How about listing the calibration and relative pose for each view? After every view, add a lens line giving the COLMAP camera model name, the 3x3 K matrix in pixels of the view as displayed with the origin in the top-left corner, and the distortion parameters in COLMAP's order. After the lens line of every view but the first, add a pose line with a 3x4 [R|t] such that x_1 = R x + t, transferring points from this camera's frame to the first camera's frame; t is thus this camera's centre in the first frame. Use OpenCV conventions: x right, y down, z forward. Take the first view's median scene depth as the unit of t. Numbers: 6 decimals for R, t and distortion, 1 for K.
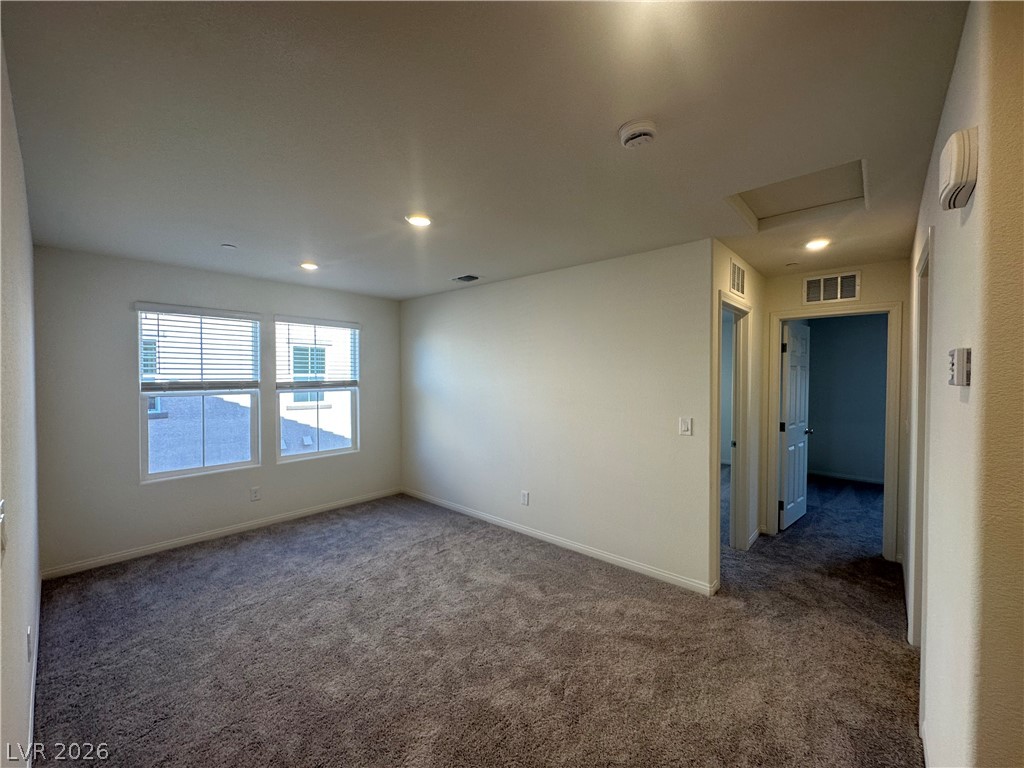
lens RADIAL K [[407.4, 0, 512.0], [0, 407.4, 384.0], [0, 0, 1]] dist [-0.000463, -0.000053]
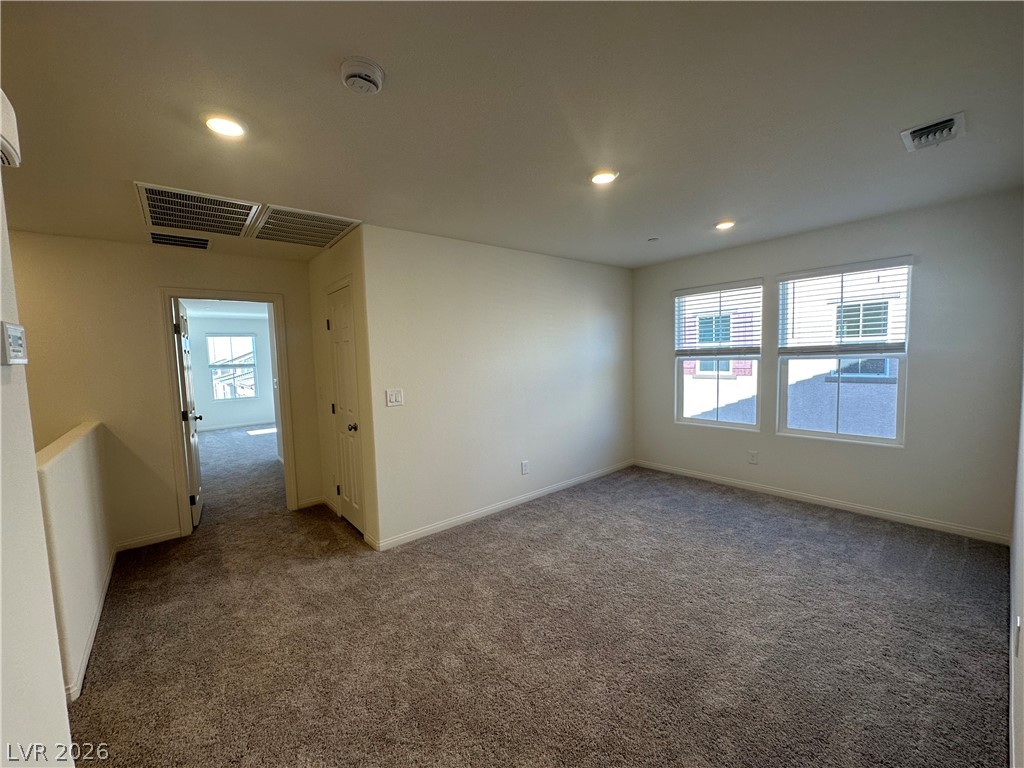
lens RADIAL K [[407.4, 0, 512.0], [0, 407.4, 384.0], [0, 0, 1]] dist [-0.000463, -0.000053]
pose [[-0.143070, 0.079084, -0.986548, 0.449371], [0.015322, 0.996860, 0.077689, -0.003246], [0.989594, -0.004001, -0.143833, 0.543147]]
